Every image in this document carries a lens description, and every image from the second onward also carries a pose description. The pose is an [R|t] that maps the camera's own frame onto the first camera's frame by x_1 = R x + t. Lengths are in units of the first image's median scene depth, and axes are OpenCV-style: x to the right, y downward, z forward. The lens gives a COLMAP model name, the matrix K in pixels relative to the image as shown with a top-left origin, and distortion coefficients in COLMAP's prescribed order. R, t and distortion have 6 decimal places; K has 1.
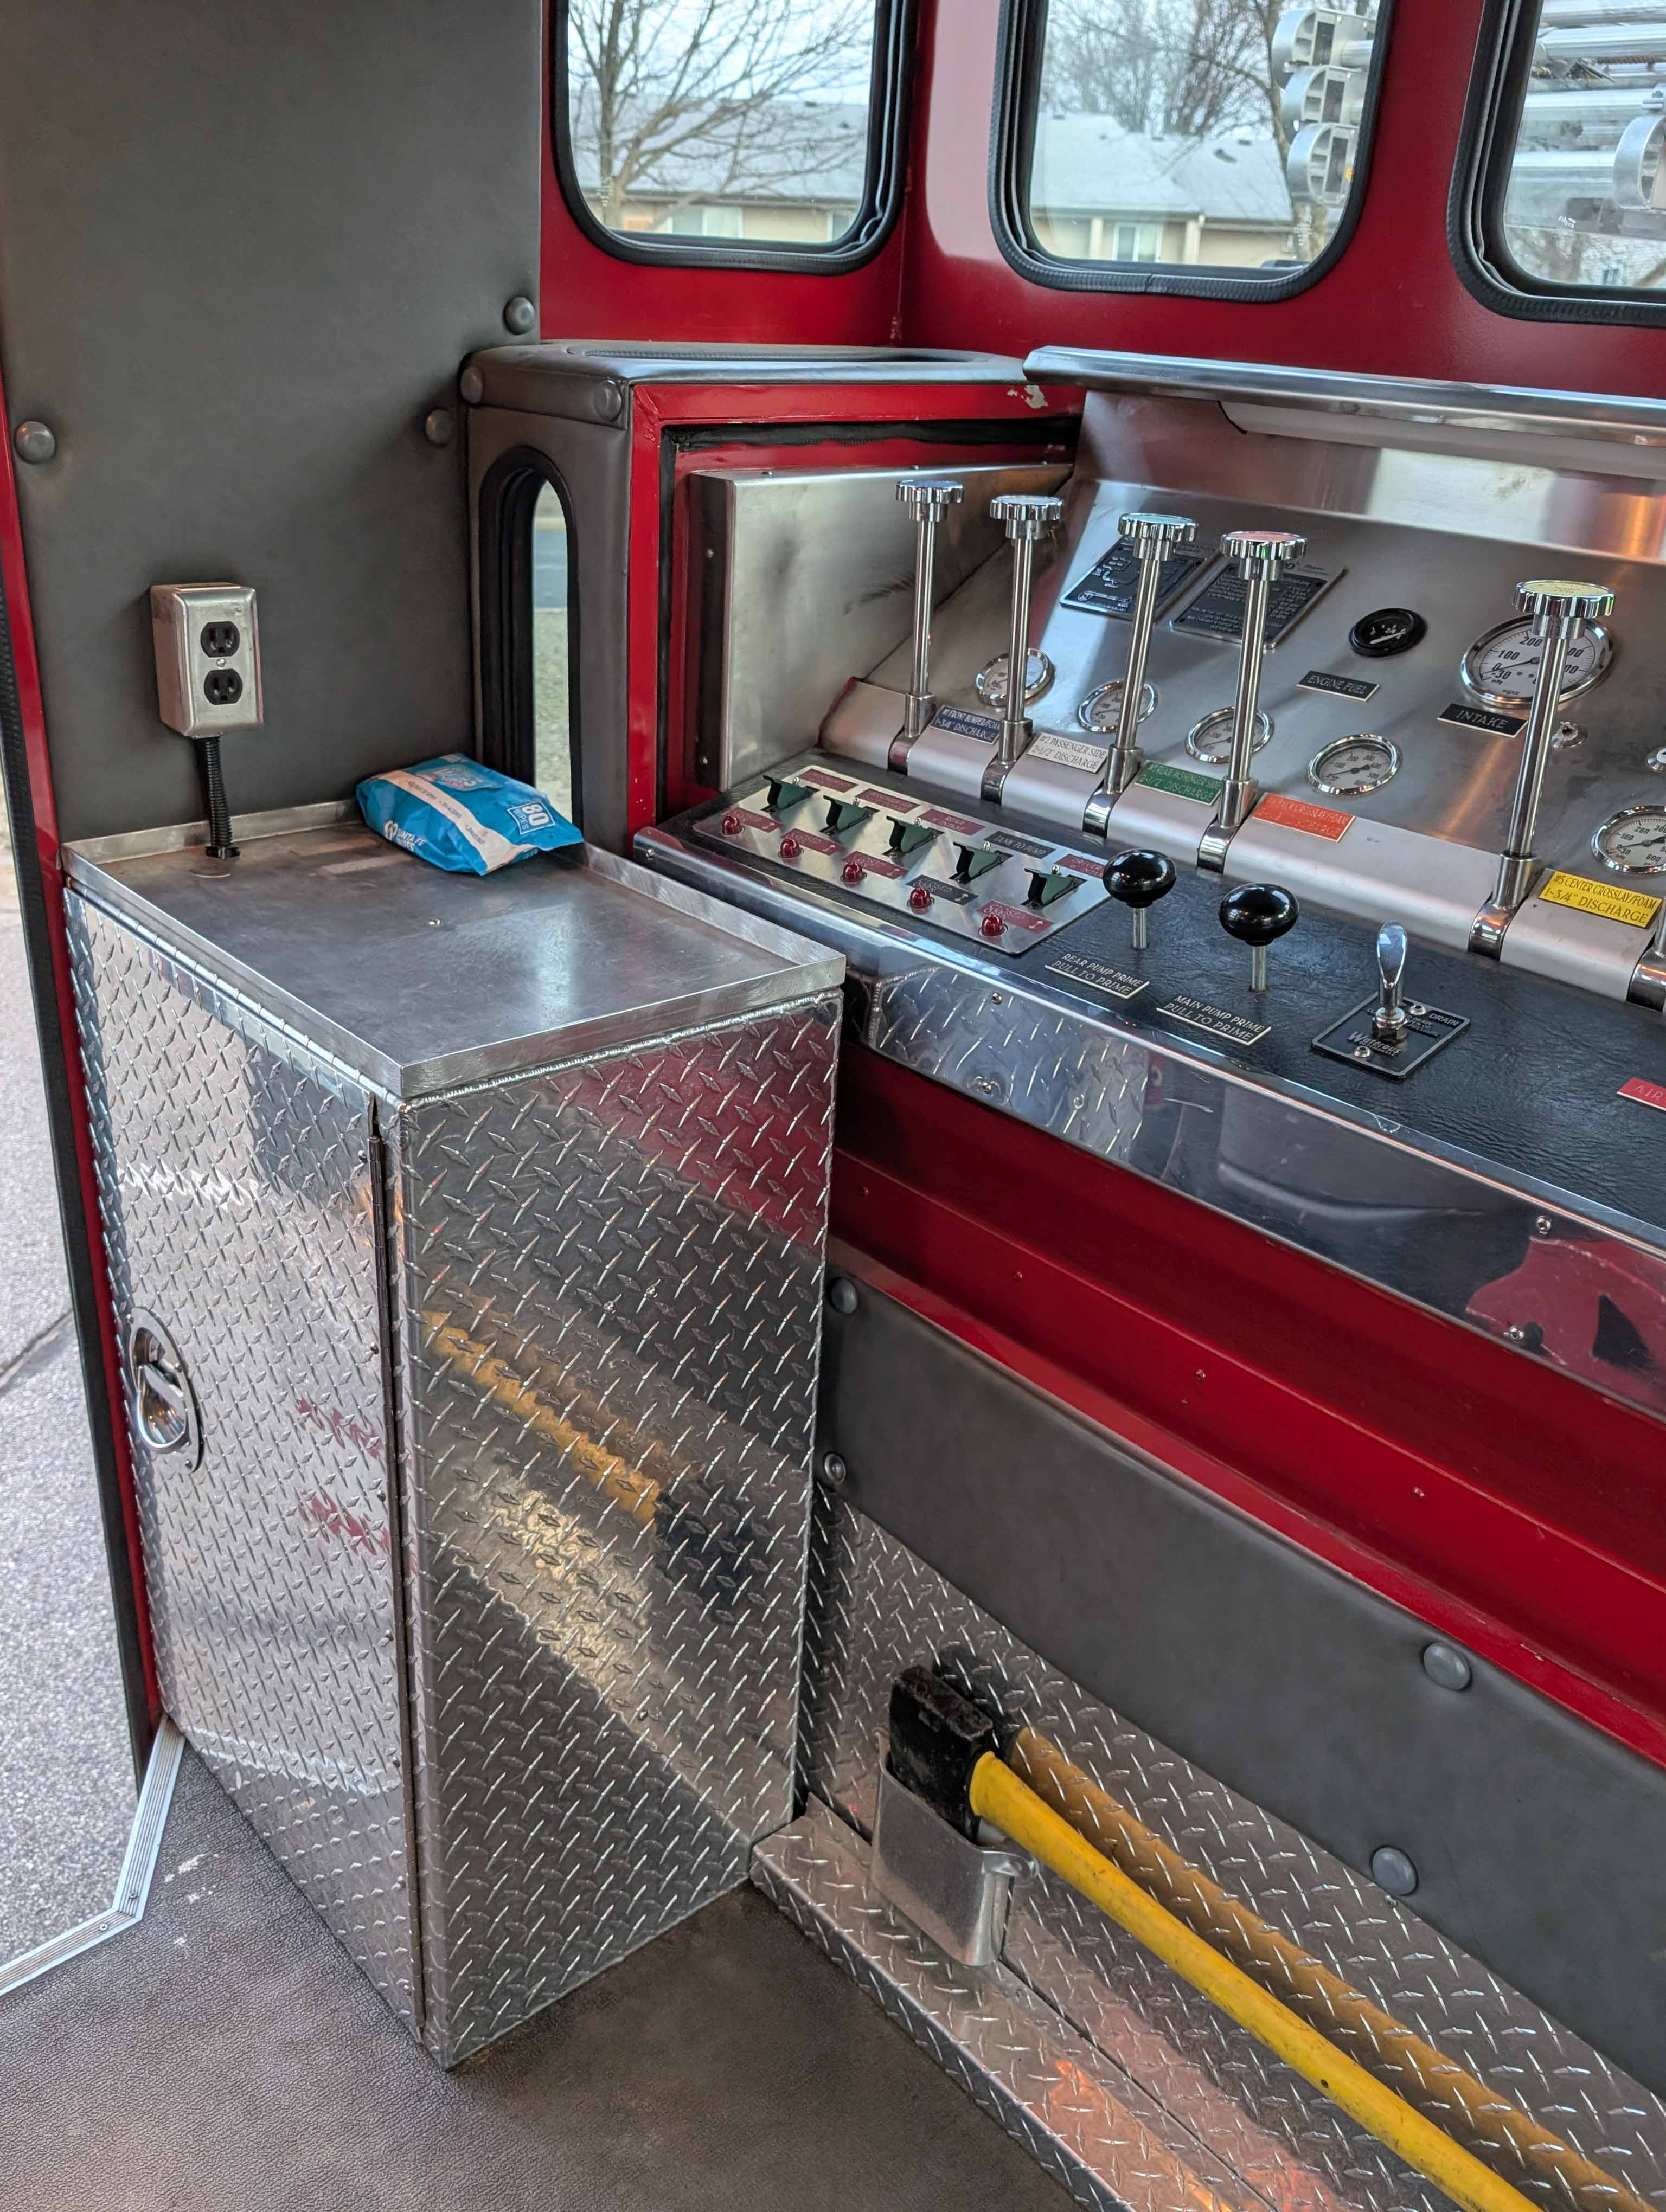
lens RADIAL K [[1802.5, 0, 833.0], [0, 1802.5, 1106.0], [0, 0, 1]] dist [0.040012, -0.056013]
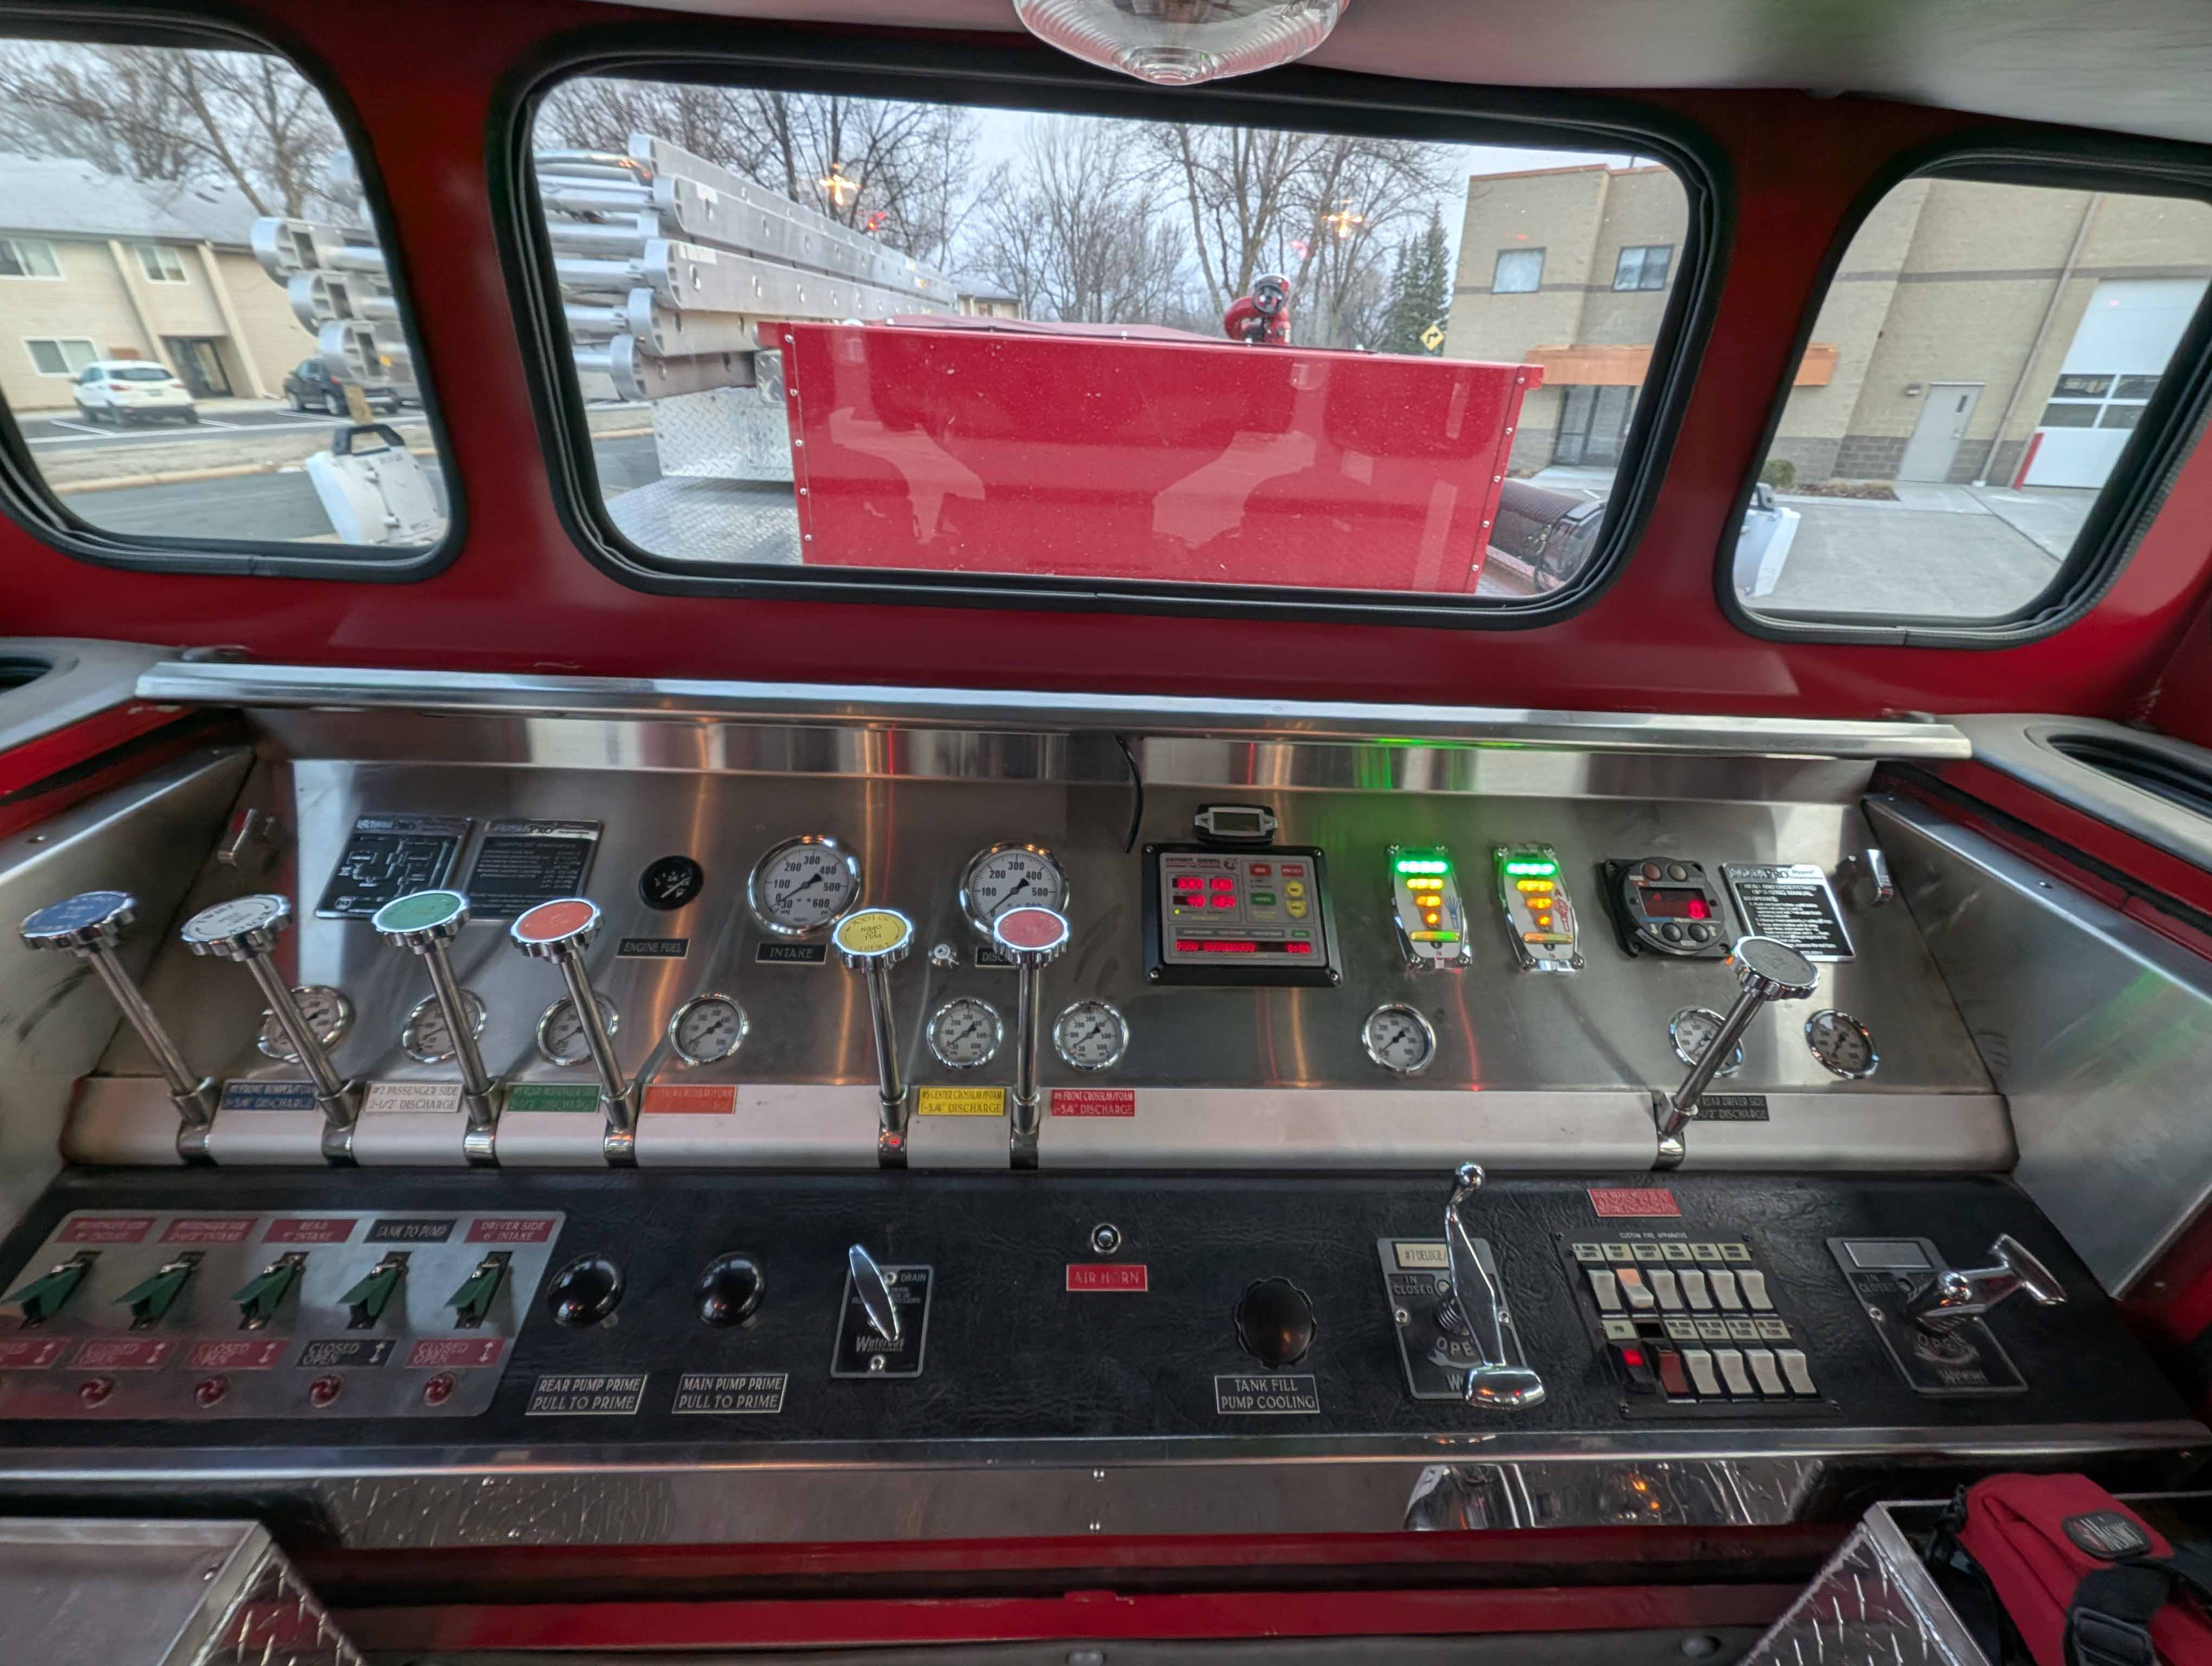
lens RADIAL K [[903.6, 0, 1096.8], [0, 903.6, 852.3], [0, 0, 1]] dist [-0.000367, 0.000173]
pose [[0.649069, -0.391806, 0.652072, 0.109562], [0.306579, 0.919200, 0.247145, -0.357567], [-0.696217, 0.039497, 0.716744, 0.385381]]
